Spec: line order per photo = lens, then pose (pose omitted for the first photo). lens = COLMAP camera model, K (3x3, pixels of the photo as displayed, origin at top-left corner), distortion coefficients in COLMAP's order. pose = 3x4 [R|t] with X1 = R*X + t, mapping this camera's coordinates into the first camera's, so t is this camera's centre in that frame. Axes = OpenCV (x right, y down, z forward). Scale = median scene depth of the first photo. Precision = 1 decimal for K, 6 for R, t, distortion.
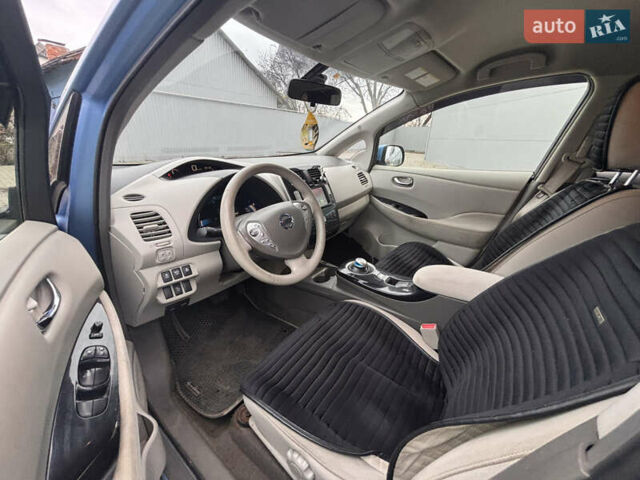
lens RADIAL K [[484.7, 0, 323.0], [0, 484.7, 236.9], [0, 0, 1]] dist [0.056664, -0.059654]
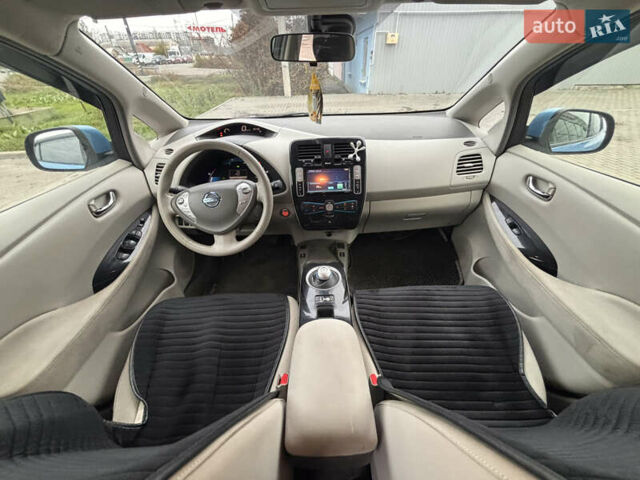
lens RADIAL K [[484.7, 0, 323.0], [0, 484.7, 236.9], [0, 0, 1]] dist [0.056664, -0.059654]
pose [[0.185121, 0.392397, -0.900974, 0.647594], [-0.078278, 0.919796, 0.384510, -0.259468], [0.979593, -0.000654, 0.200990, 0.677211]]
